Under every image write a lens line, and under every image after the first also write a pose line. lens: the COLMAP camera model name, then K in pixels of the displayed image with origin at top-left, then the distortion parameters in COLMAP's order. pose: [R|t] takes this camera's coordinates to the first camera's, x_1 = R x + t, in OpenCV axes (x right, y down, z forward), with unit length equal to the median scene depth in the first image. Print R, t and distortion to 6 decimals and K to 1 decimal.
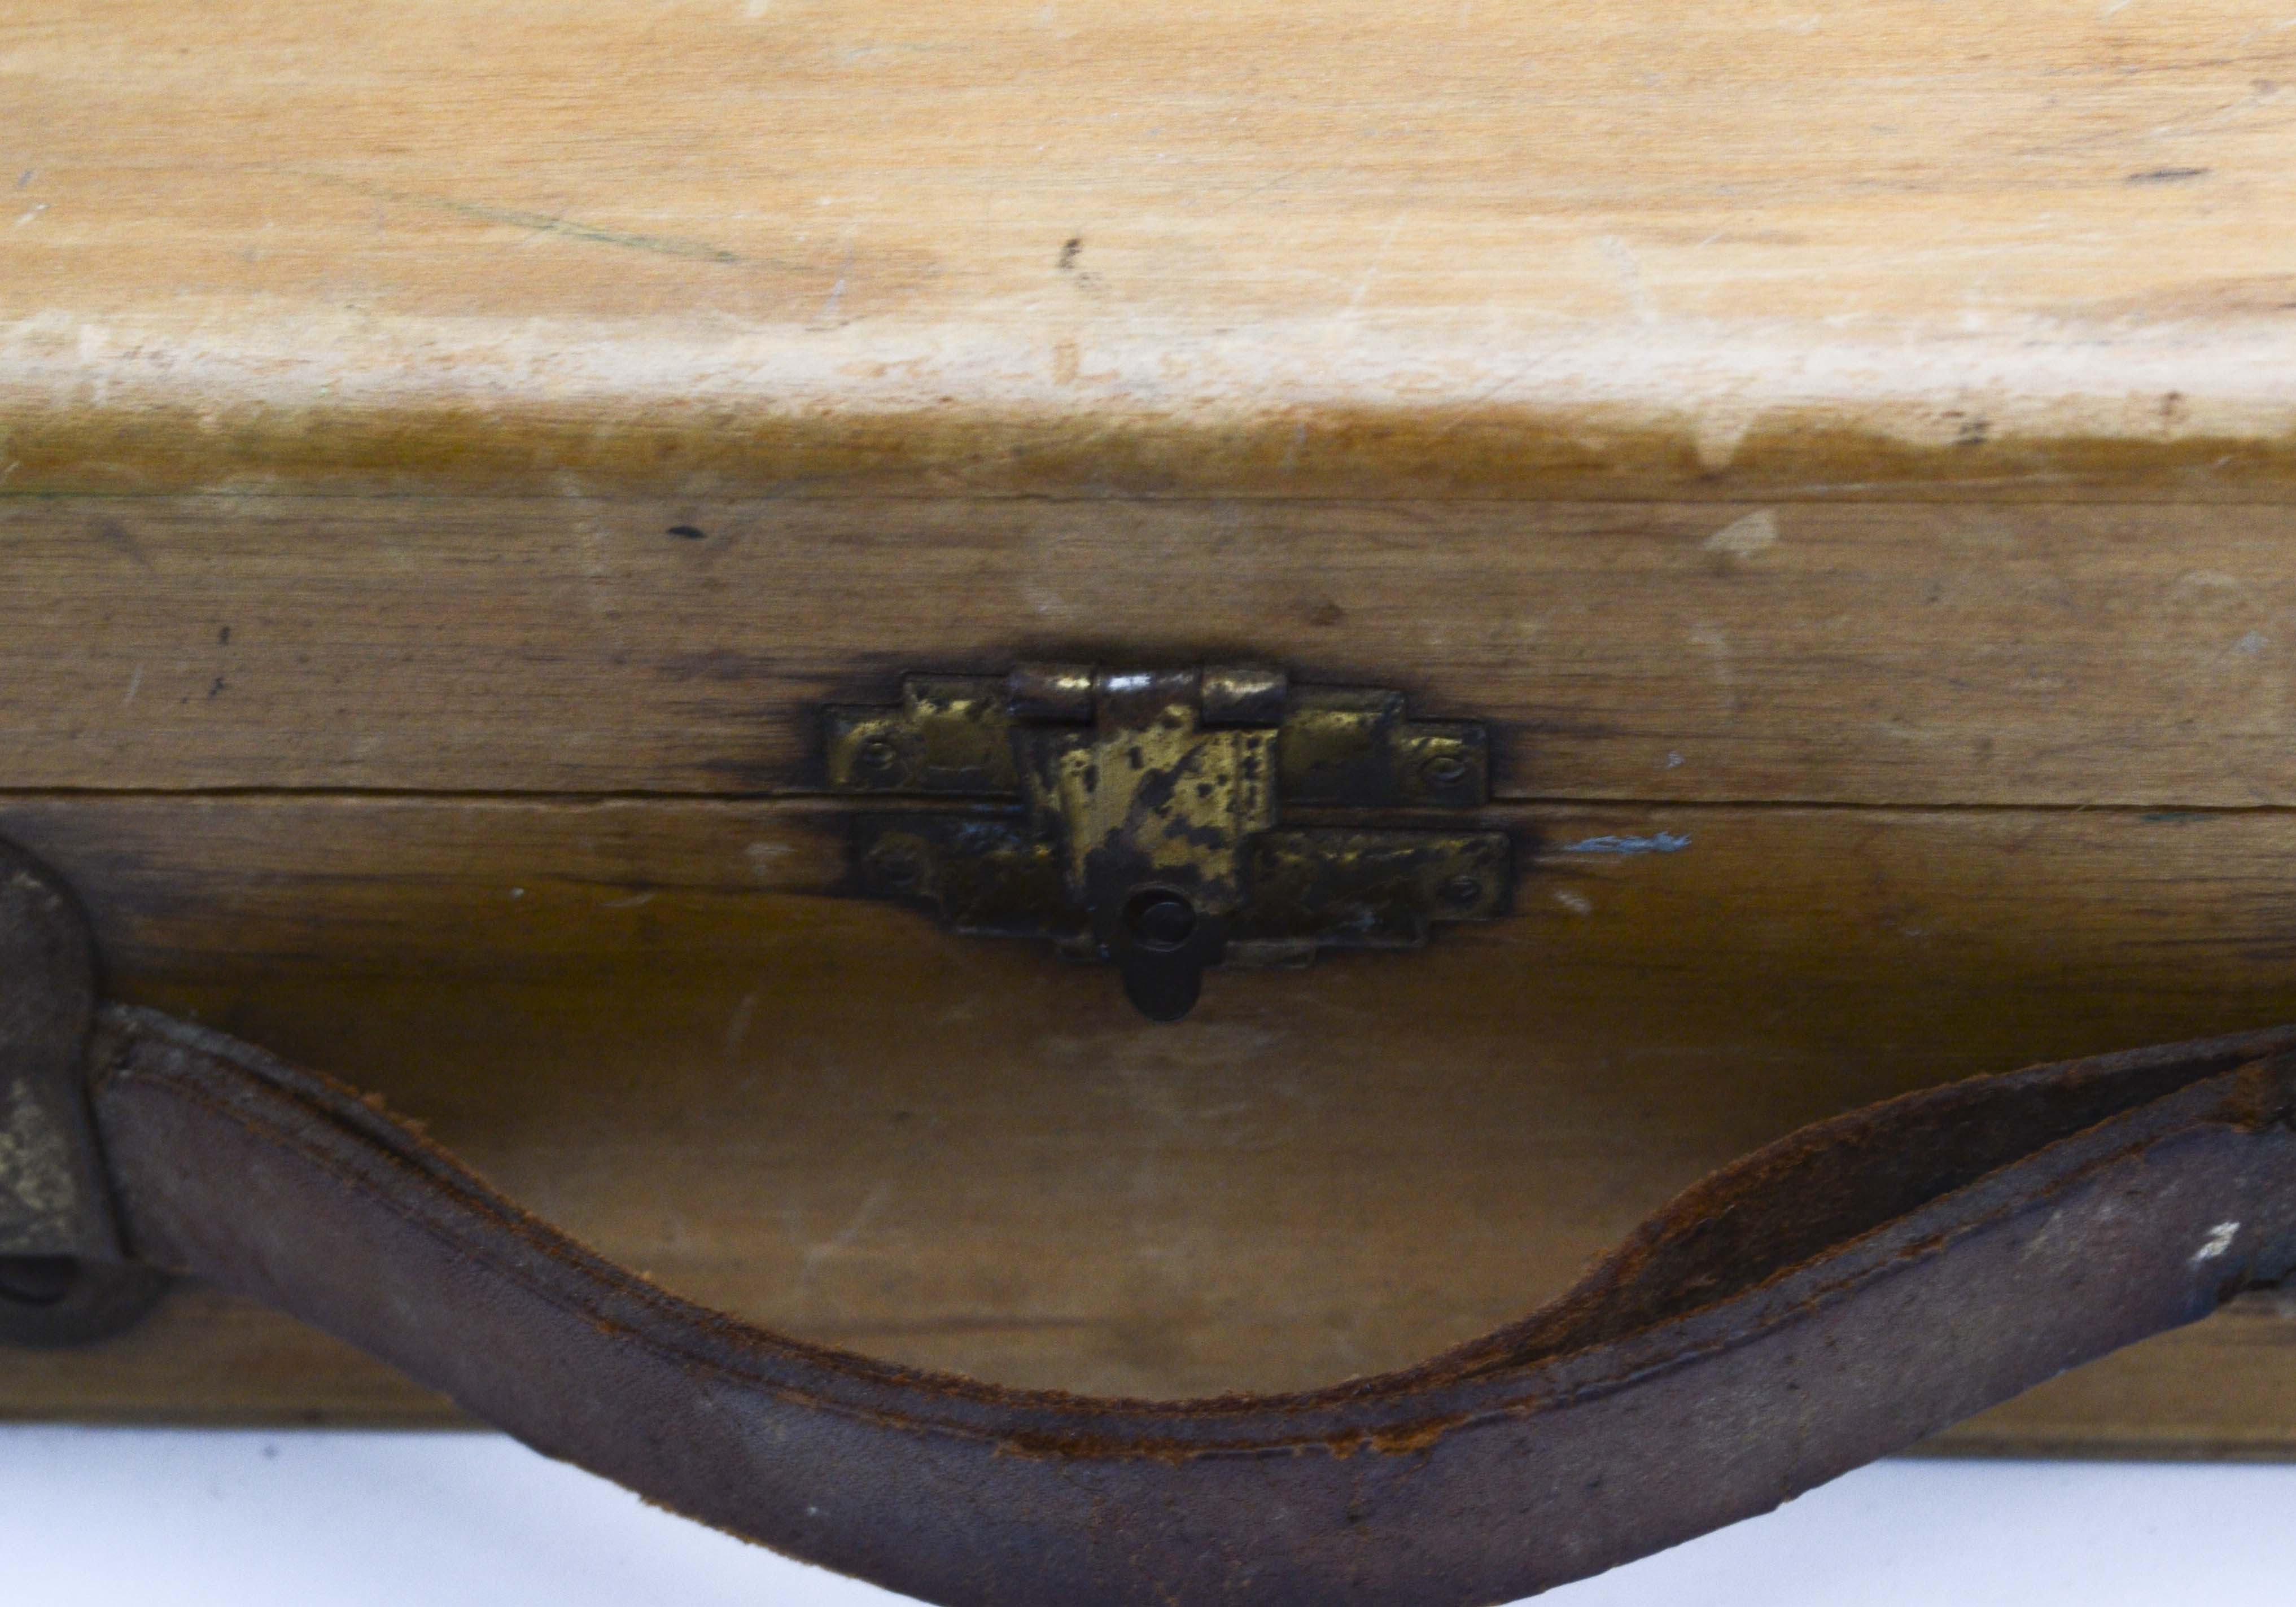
lens RADIAL K [[5882.4, 0, 1208.7], [0, 5882.4, 774.3], [0, 0, 1]] dist [0.021757, 0.043134]
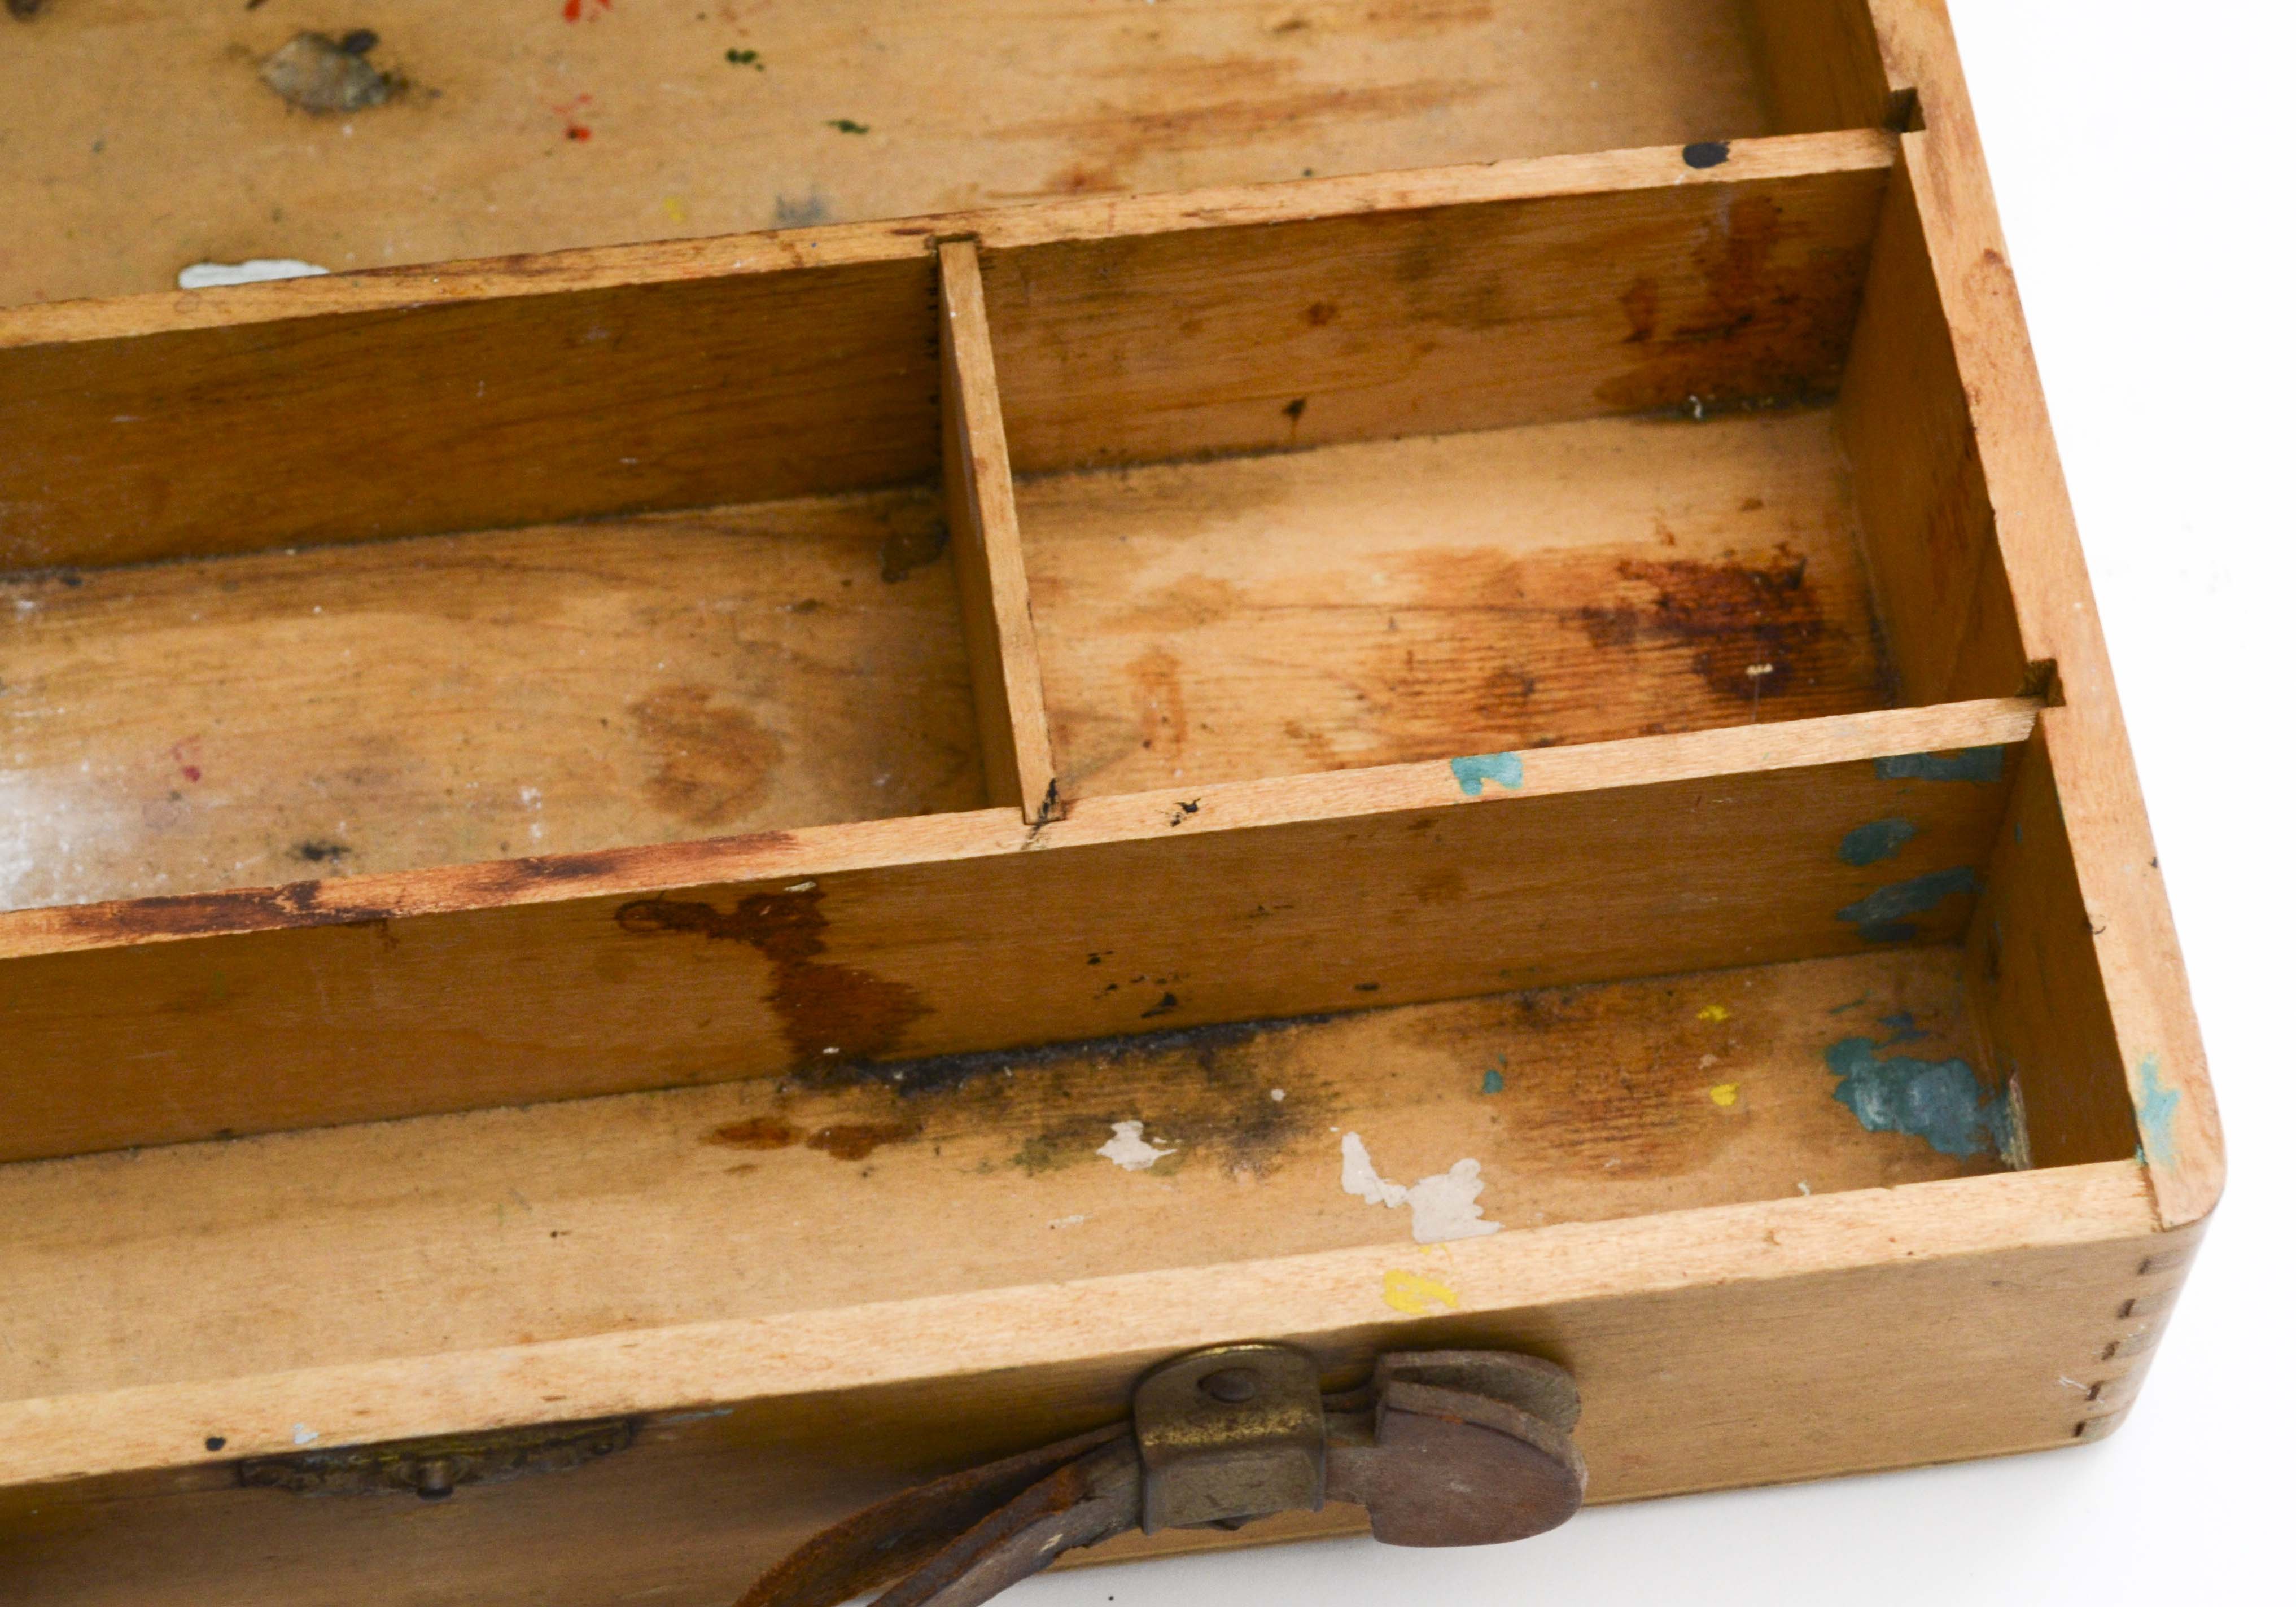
lens RADIAL K [[5882.4, 0, 1208.7], [0, 5882.4, 774.3], [0, 0, 1]] dist [0.021757, 0.043134]
pose [[0.972717, -0.138449, 0.186154, -0.079704], [0.078221, 0.951145, 0.298670, -0.683365], [-0.218410, -0.275960, 0.936025, -0.604158]]
